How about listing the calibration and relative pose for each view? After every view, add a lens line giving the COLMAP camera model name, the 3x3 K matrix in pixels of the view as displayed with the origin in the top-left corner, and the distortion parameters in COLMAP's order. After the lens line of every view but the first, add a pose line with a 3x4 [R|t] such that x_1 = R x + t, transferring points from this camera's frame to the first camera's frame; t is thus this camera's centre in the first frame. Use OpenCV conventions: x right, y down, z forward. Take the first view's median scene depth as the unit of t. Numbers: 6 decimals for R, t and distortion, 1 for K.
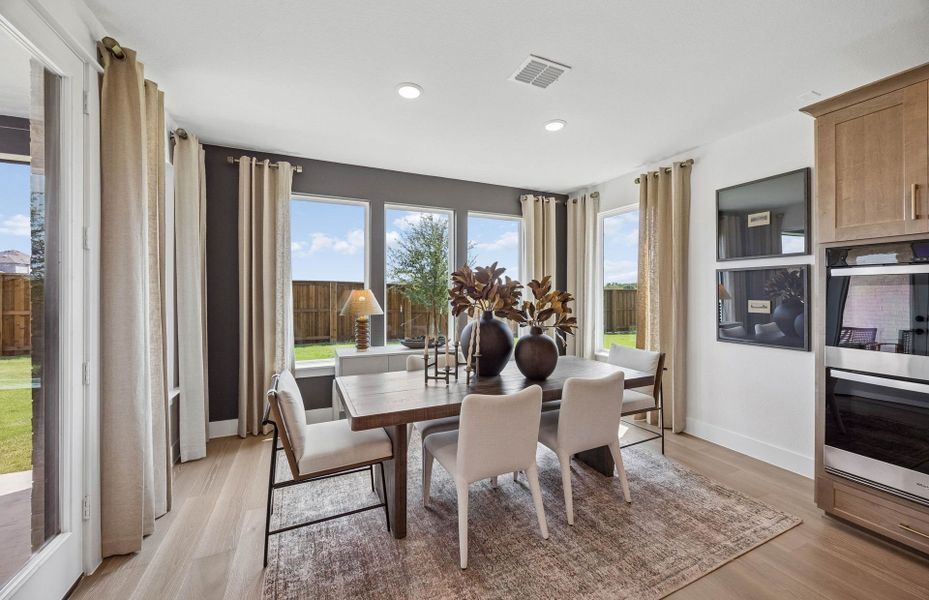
lens RADIAL K [[355.1, 0, 462.4], [0, 355.1, 297.1], [0, 0, 1]] dist [0.000948, 0.000041]
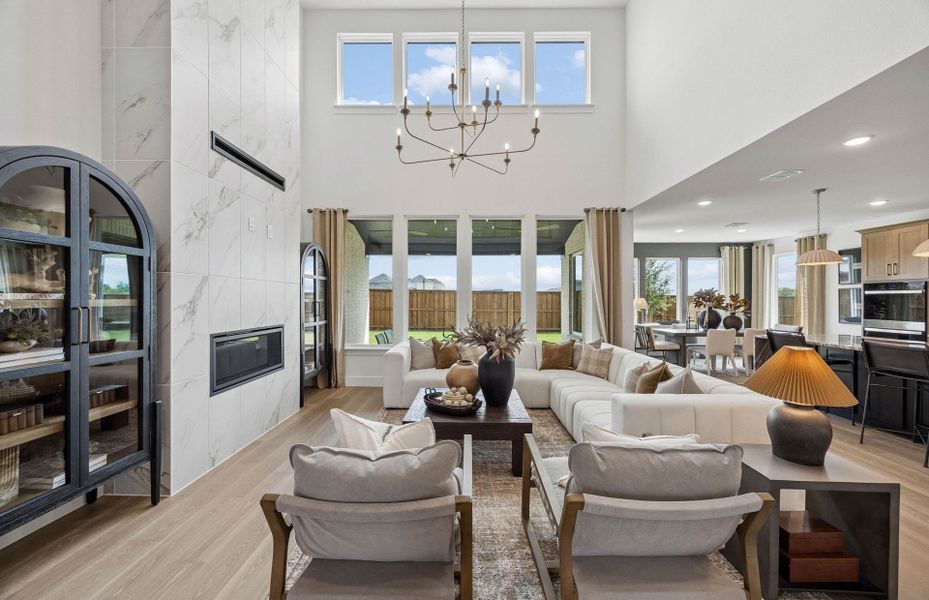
lens RADIAL K [[355.1, 0, 462.4], [0, 355.1, 297.1], [0, 0, 1]] dist [0.000948, 0.000041]
pose [[0.908613, -0.001831, -0.417636, -0.407447], [-0.005153, 0.999865, -0.015596, 0.016586], [0.417608, 0.016323, 0.908481, -1.776713]]
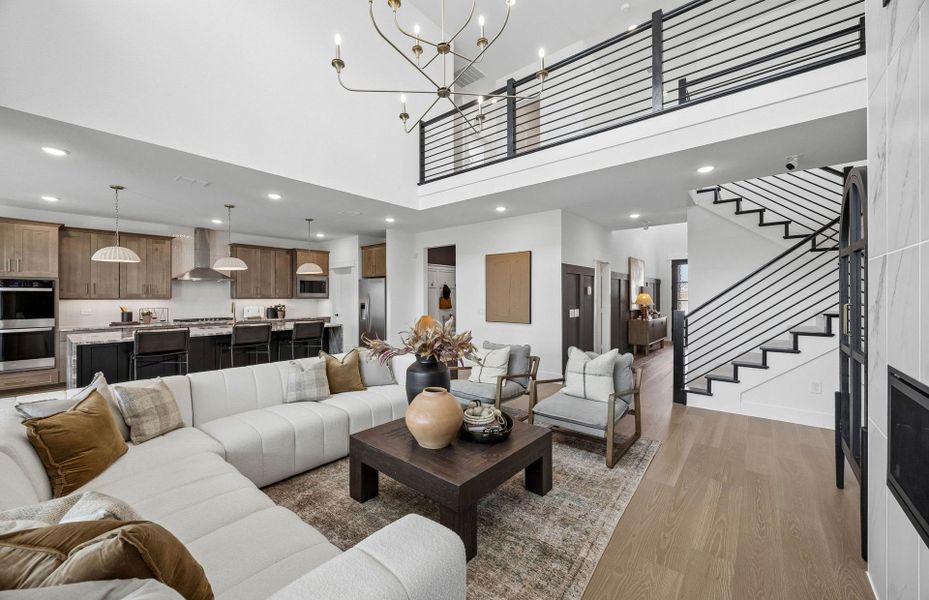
lens RADIAL K [[355.1, 0, 462.4], [0, 355.1, 297.1], [0, 0, 1]] dist [0.000948, 0.000041]
pose [[-0.434266, -0.000023, 0.900785, -1.533888], [0.012793, 0.999899, 0.006193, 0.006623], [-0.900694, 0.014213, -0.434222, -0.545959]]
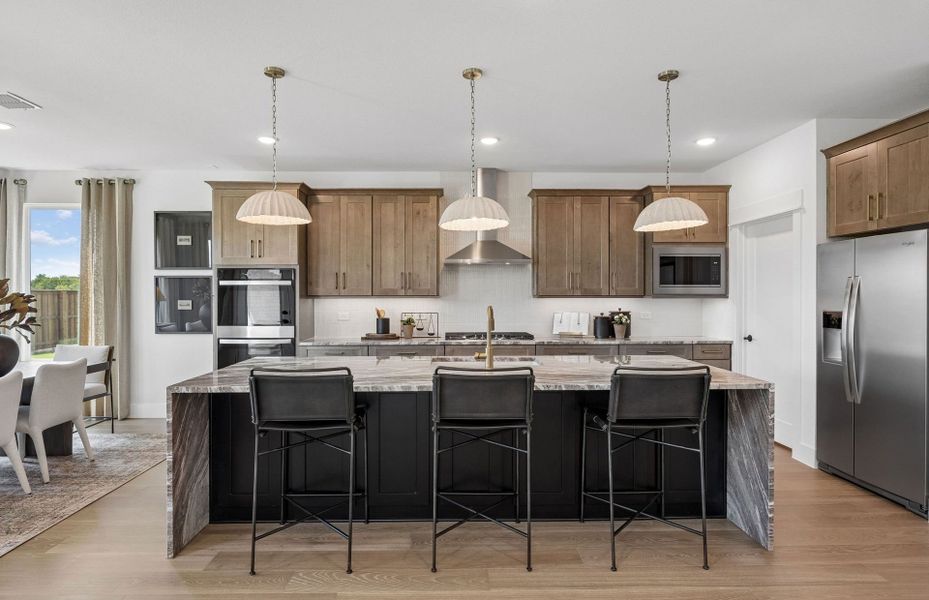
lens RADIAL K [[509.5, 0, 463.1], [0, 509.5, 290.1], [0, 0, 1]] dist [-0.002628, 0.000183]
pose [[0.386348, 0.007824, 0.922320, -0.486042], [0.012295, 0.999831, -0.013632, 0.008961], [-0.922271, 0.016607, 0.386187, -0.649434]]
